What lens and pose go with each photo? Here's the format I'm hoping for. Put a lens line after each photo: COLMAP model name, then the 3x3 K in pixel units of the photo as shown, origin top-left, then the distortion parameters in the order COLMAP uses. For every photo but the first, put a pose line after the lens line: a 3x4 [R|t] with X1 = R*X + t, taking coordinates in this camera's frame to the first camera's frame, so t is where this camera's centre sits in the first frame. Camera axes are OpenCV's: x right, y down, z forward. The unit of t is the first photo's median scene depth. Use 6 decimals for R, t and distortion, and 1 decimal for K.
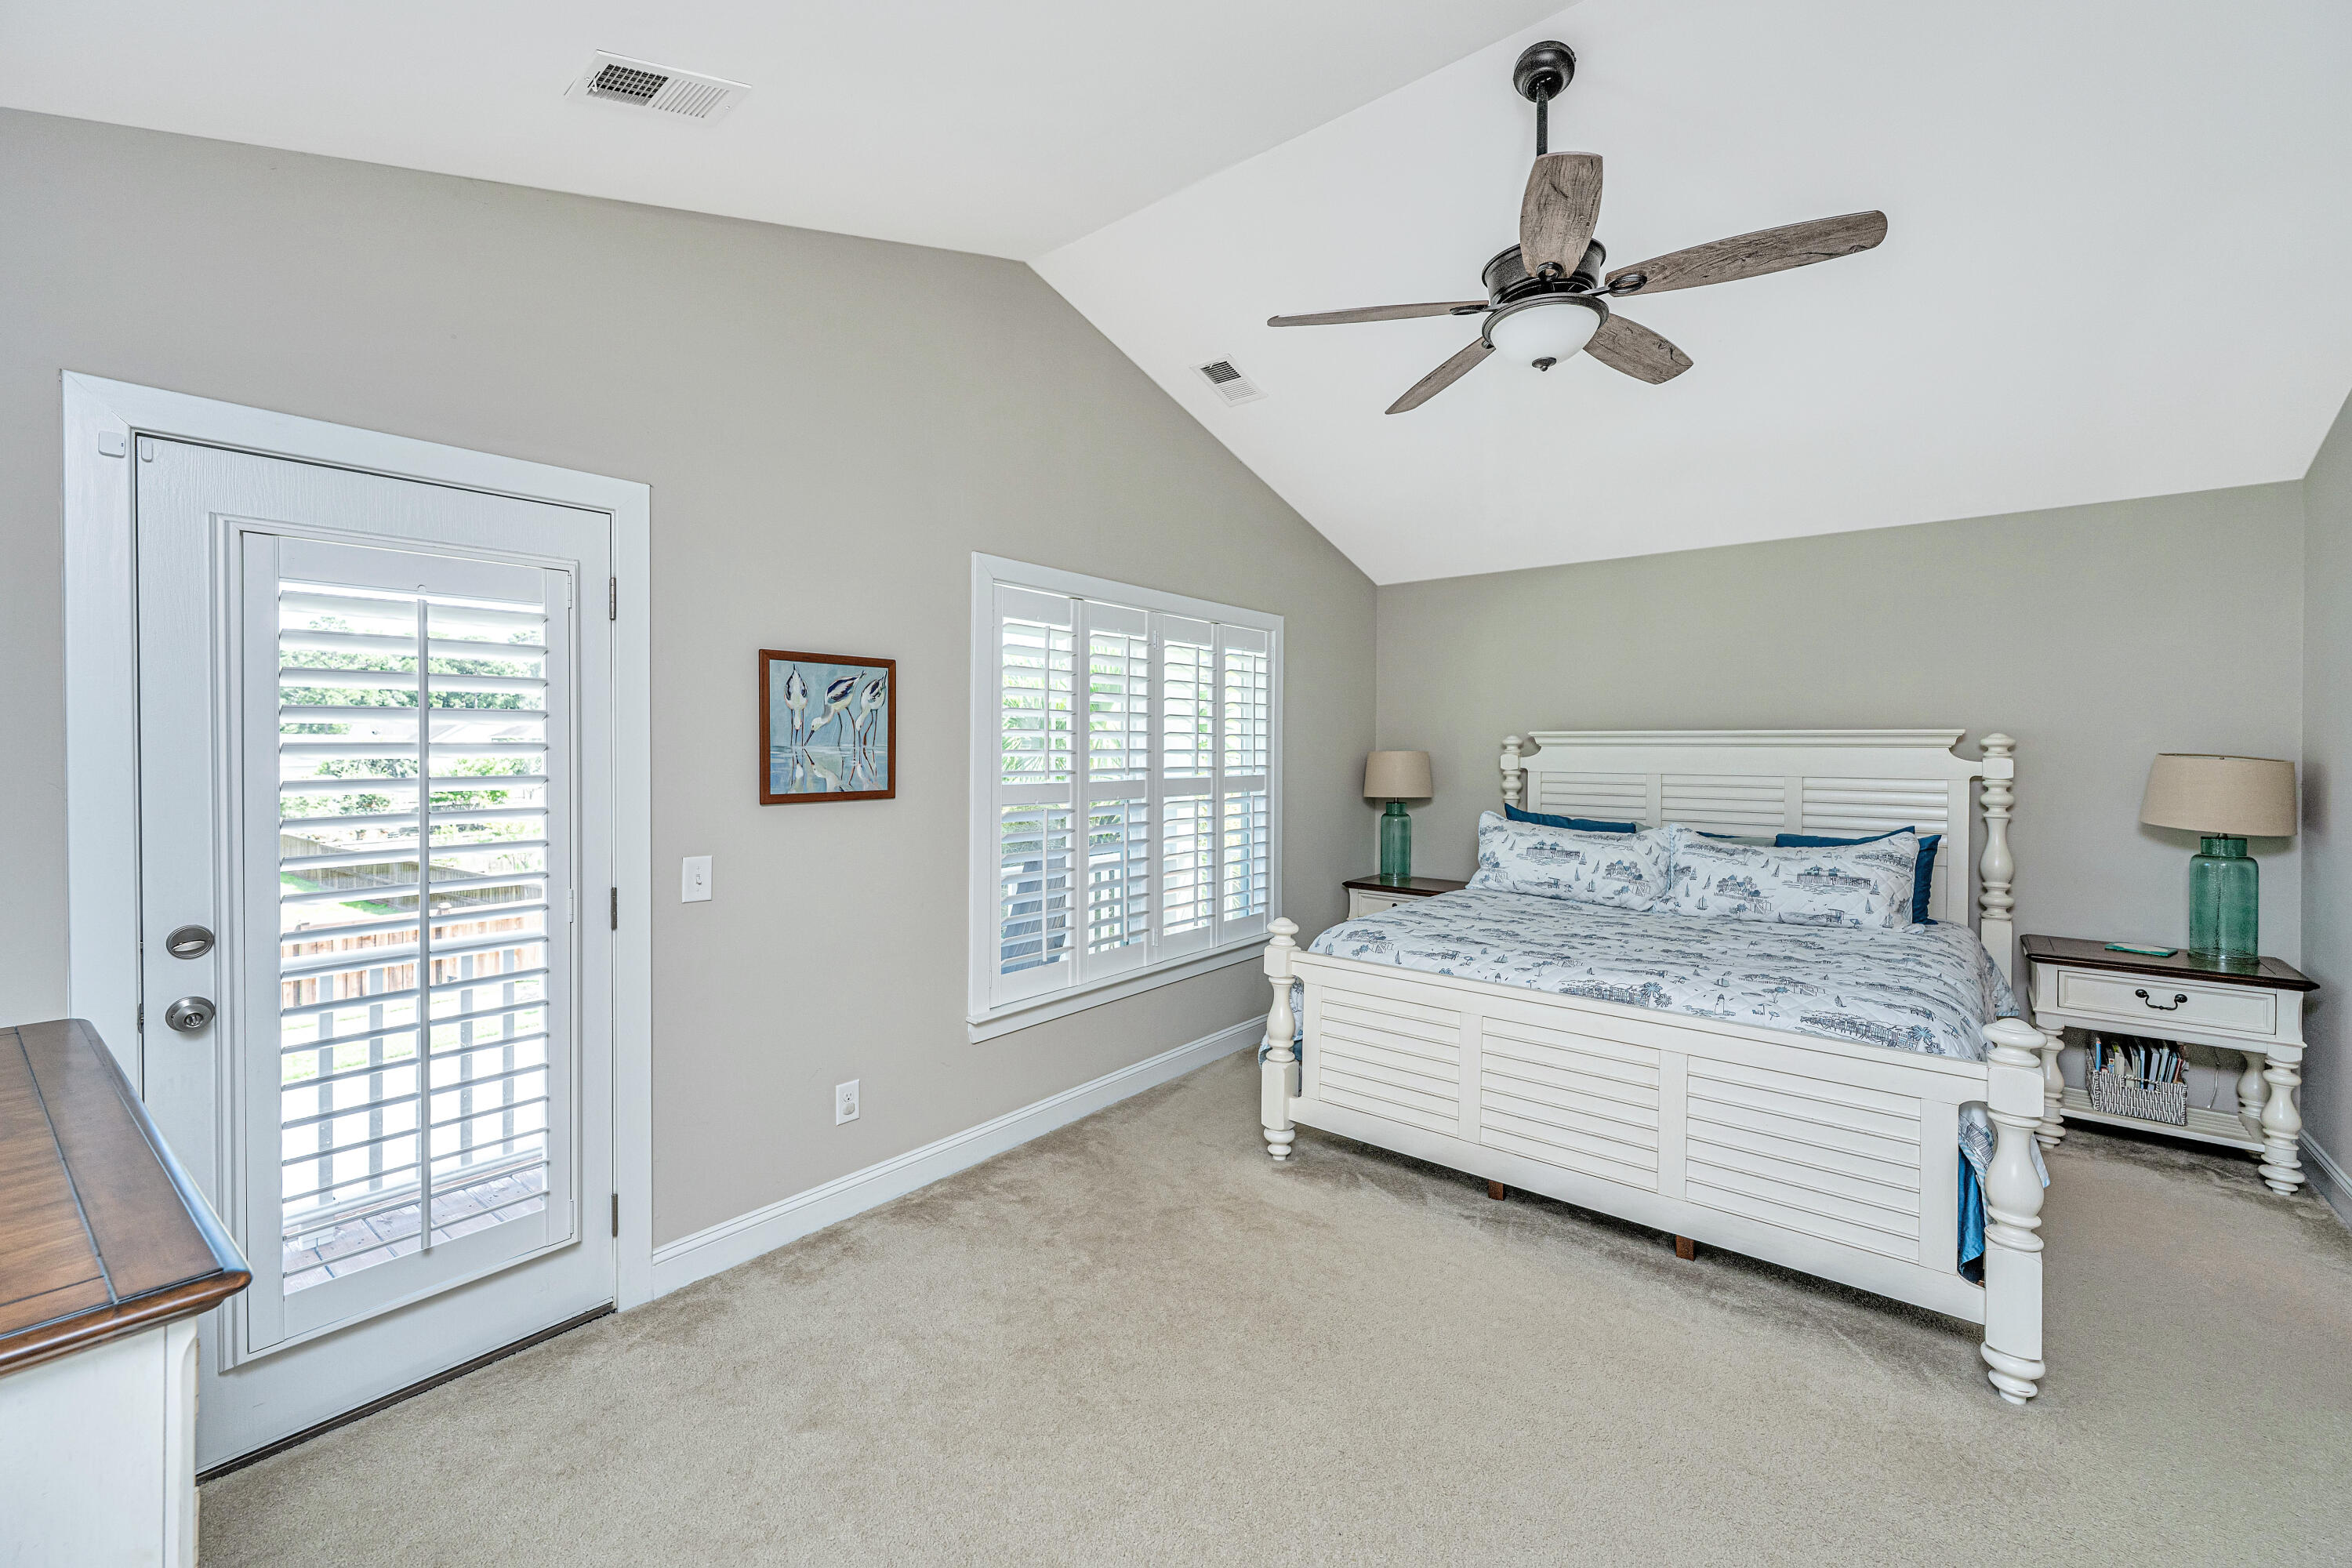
lens RADIAL K [[939.0, 0, 1149.1], [0, 939.0, 725.2], [0, 0, 1]] dist [0.002964, -0.000813]
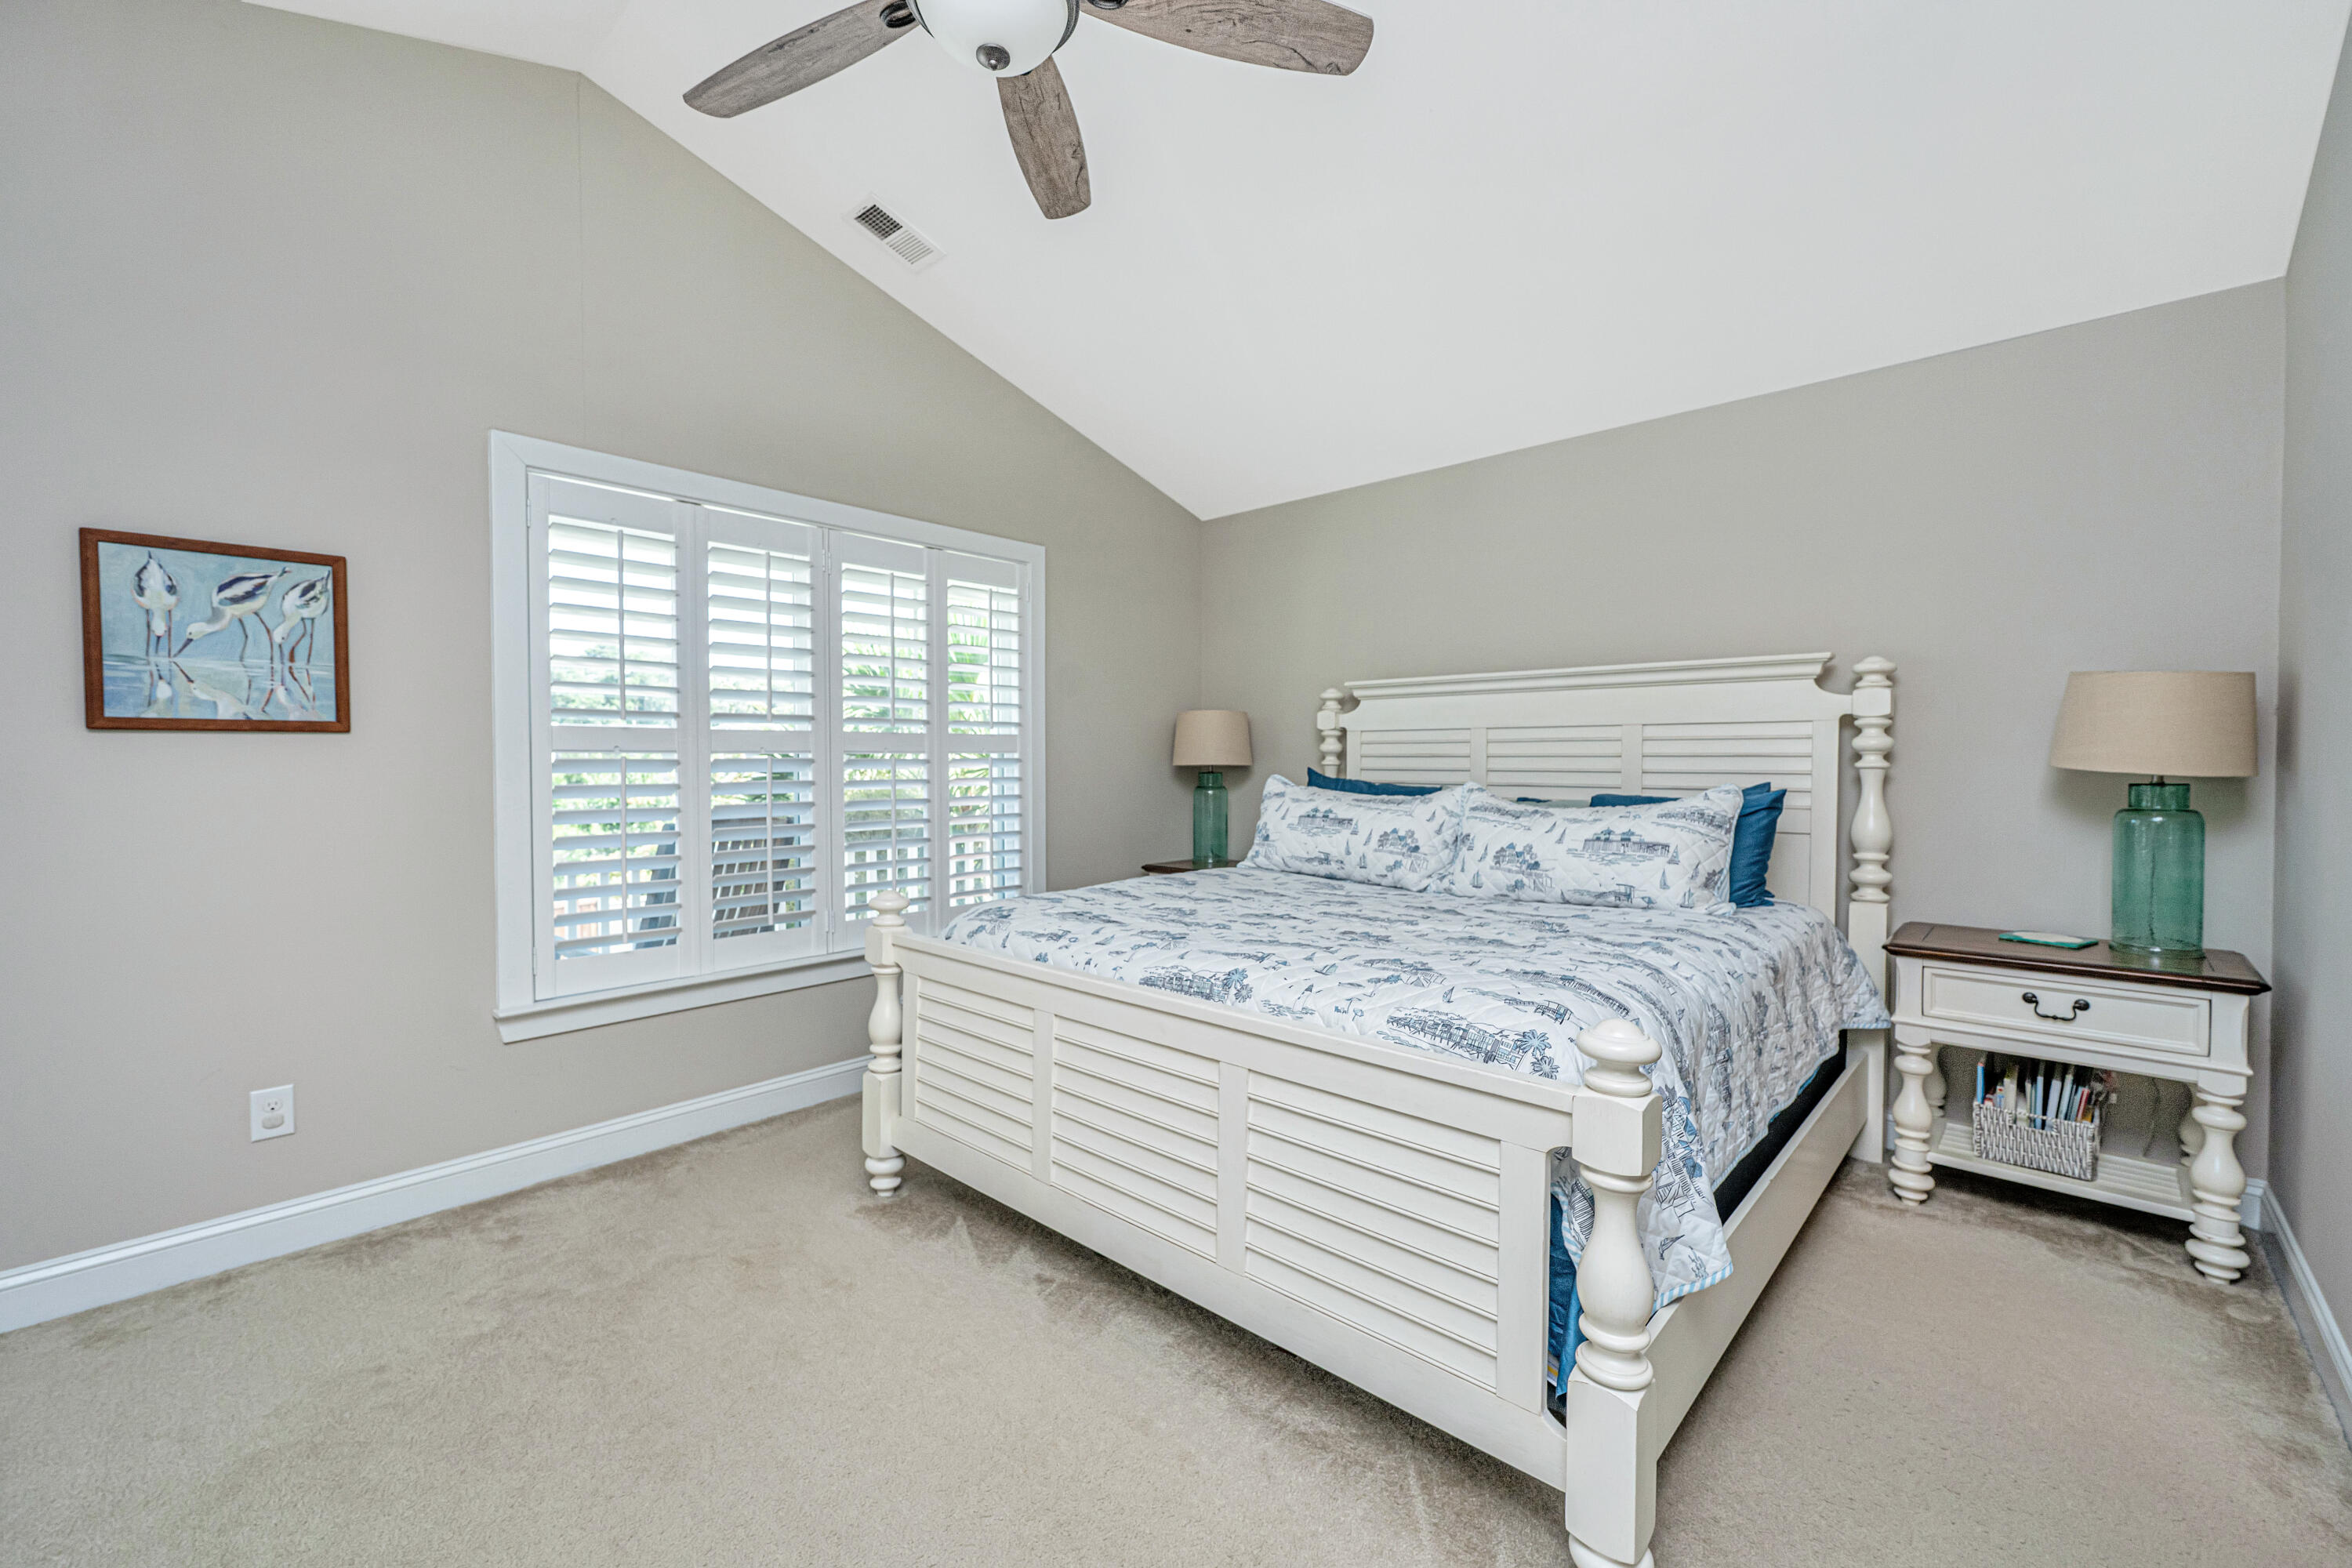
lens RADIAL K [[939.0, 0, 1168.5], [0, 939.0, 754.0], [0, 0, 1]] dist [0.002964, -0.000813]
pose [[0.997842, -0.004887, -0.065479, 0.431995], [0.005863, 0.999875, 0.014717, 0.081033], [0.065399, -0.015069, 0.997745, 0.232373]]
